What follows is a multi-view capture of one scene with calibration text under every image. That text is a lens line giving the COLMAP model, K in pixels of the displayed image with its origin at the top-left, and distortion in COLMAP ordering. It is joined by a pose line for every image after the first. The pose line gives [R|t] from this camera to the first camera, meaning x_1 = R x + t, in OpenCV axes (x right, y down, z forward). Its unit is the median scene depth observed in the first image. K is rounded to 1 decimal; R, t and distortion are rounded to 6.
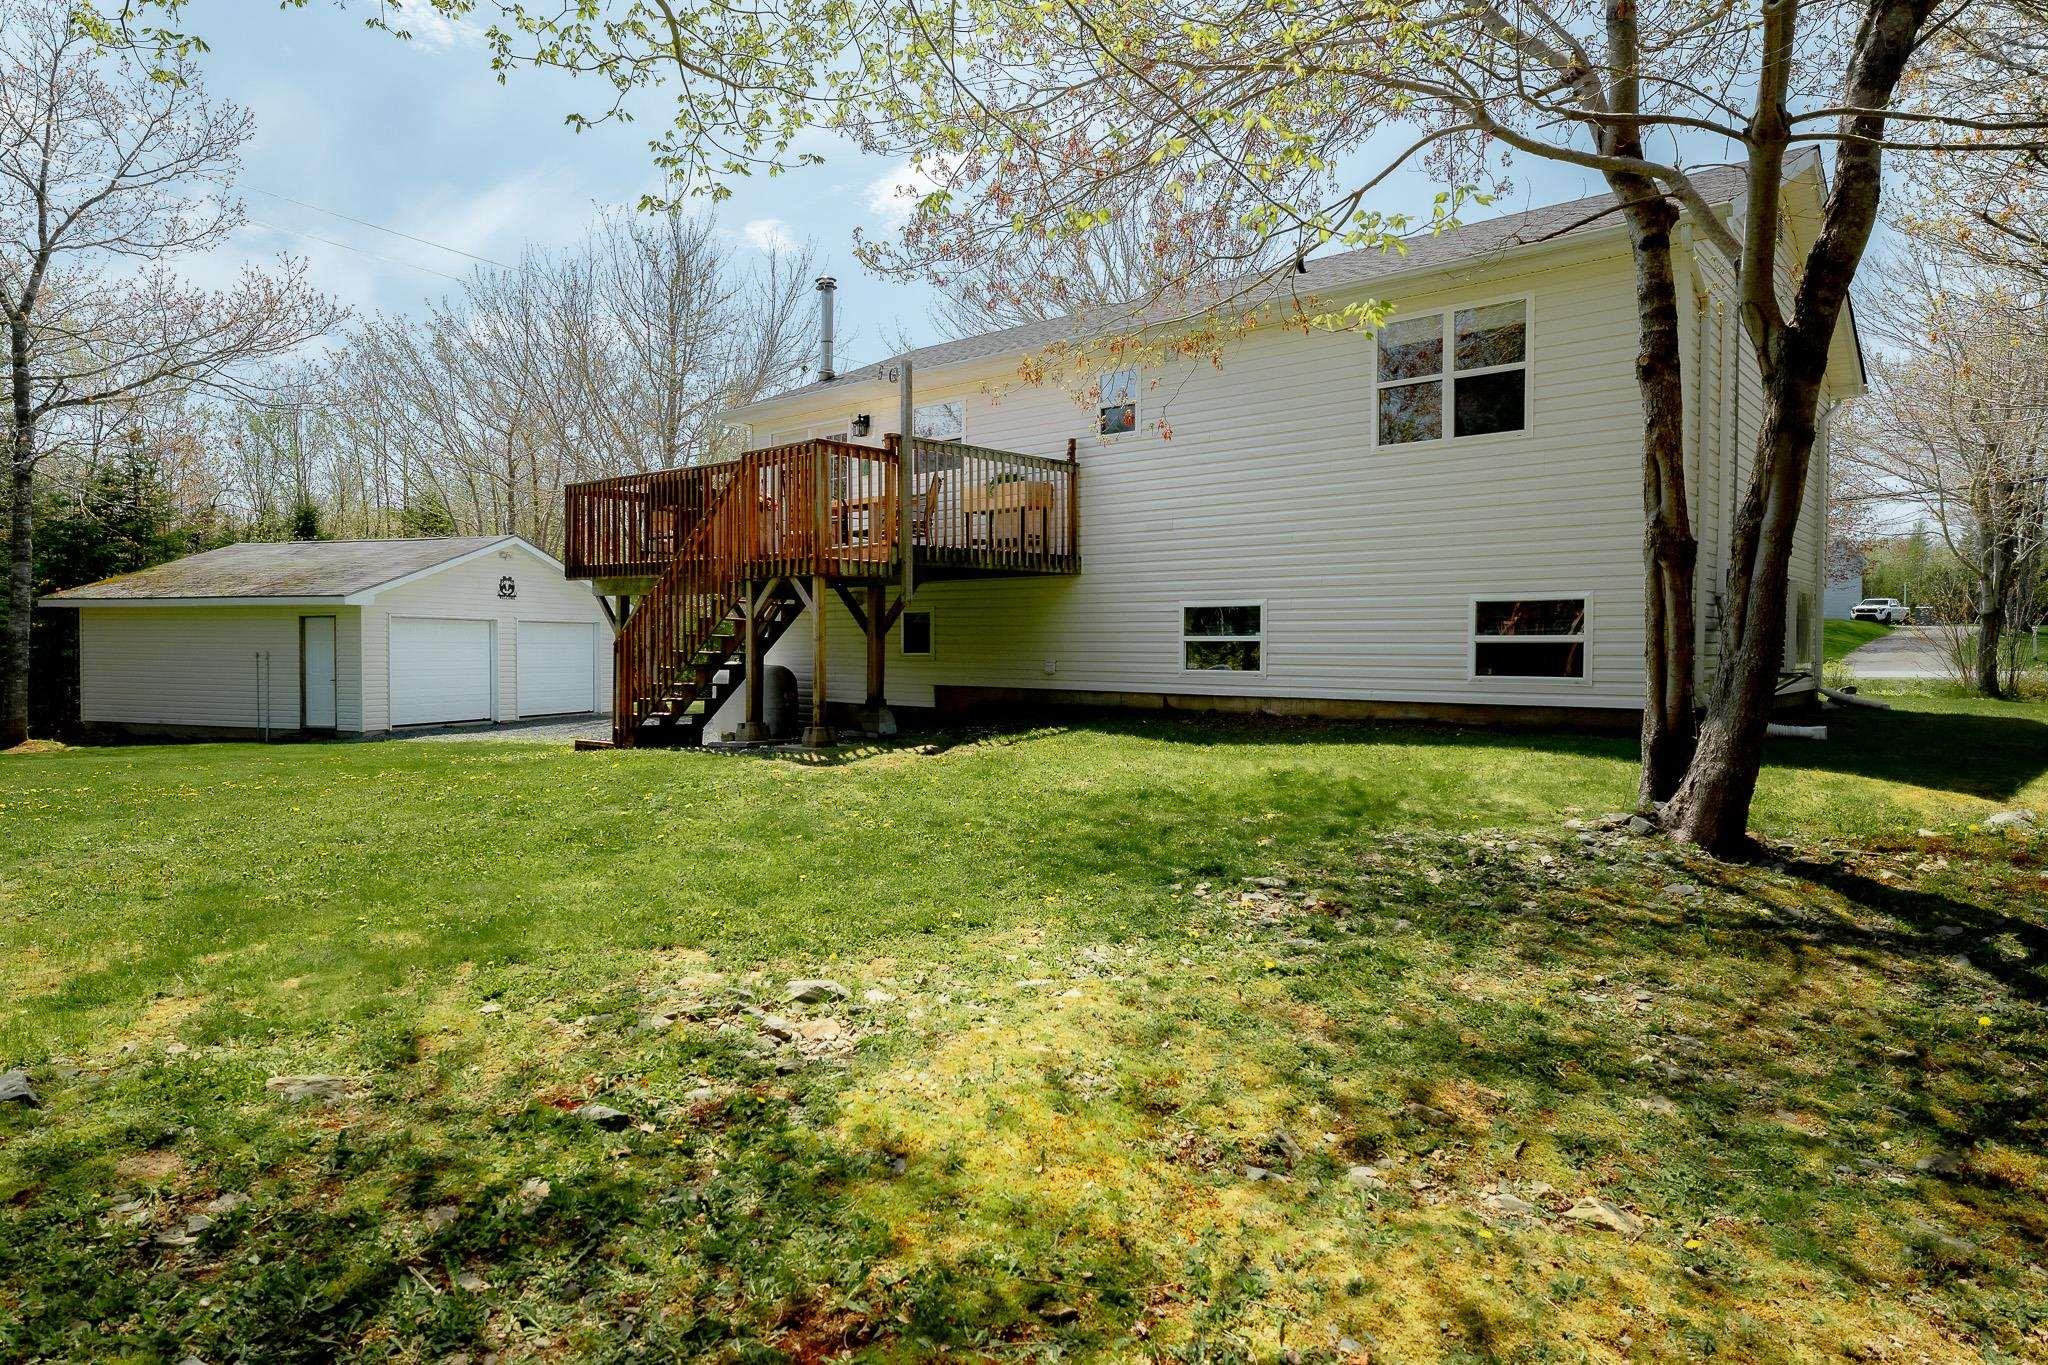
lens RADIAL K [[1200.4, 0, 1022.1], [0, 1200.4, 678.2], [0, 0, 1]] dist [-0.002039, -0.000220]
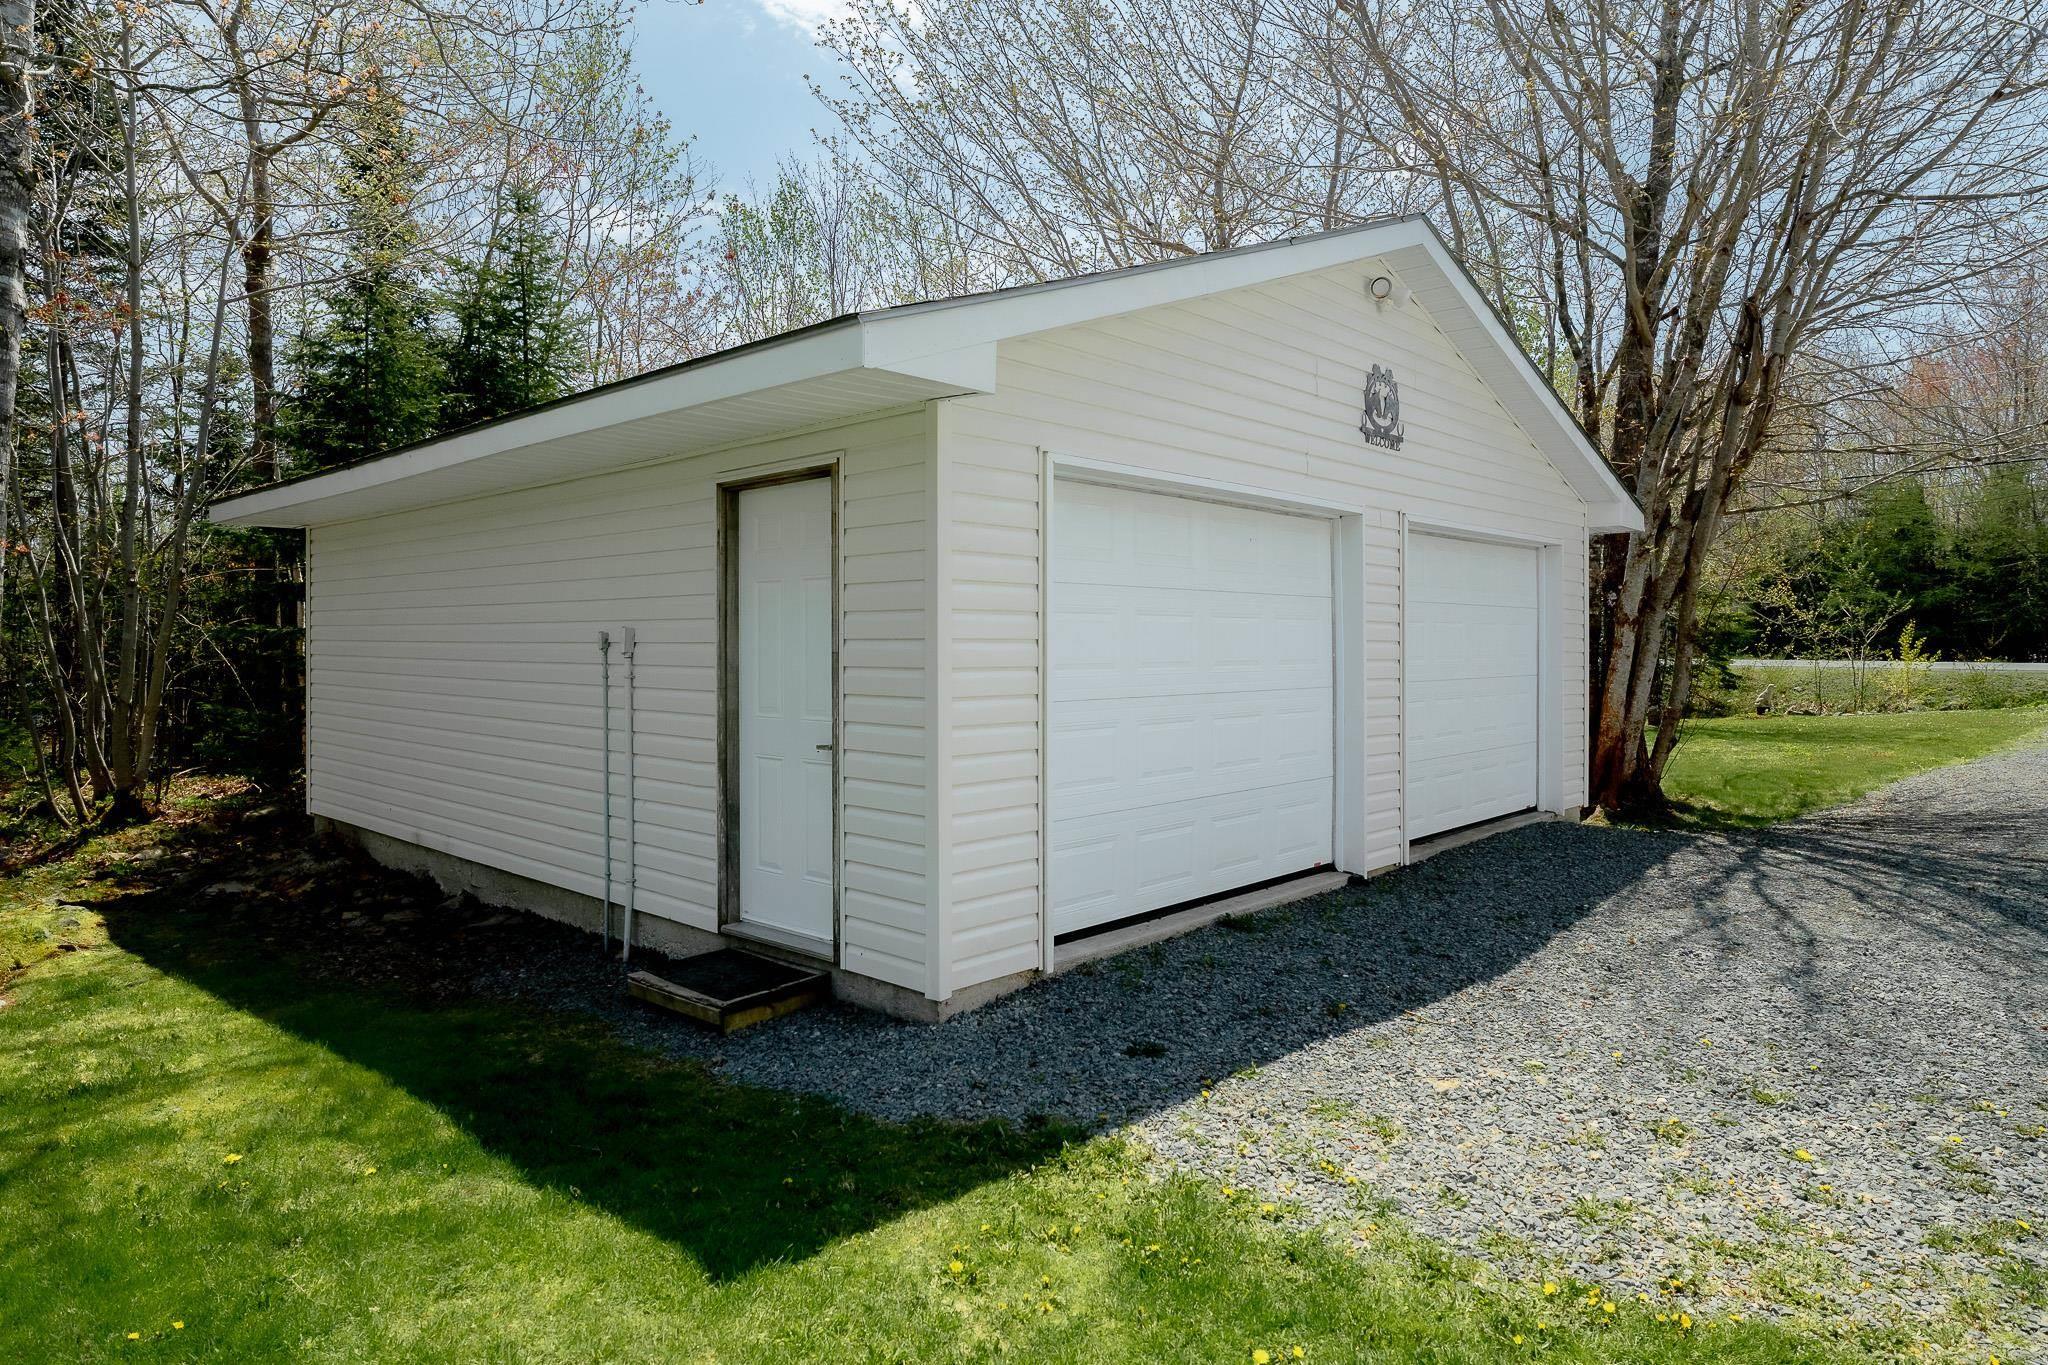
lens RADIAL K [[1200.4, 0, 1024.5], [0, 1200.4, 675.2], [0, 0, 1]] dist [-0.002039, -0.000220]
pose [[0.912970, 0.011324, -0.407869, -0.438525], [-0.009889, 0.999935, 0.005626, -0.013451], [0.407906, -0.001102, 0.913023, 0.791470]]
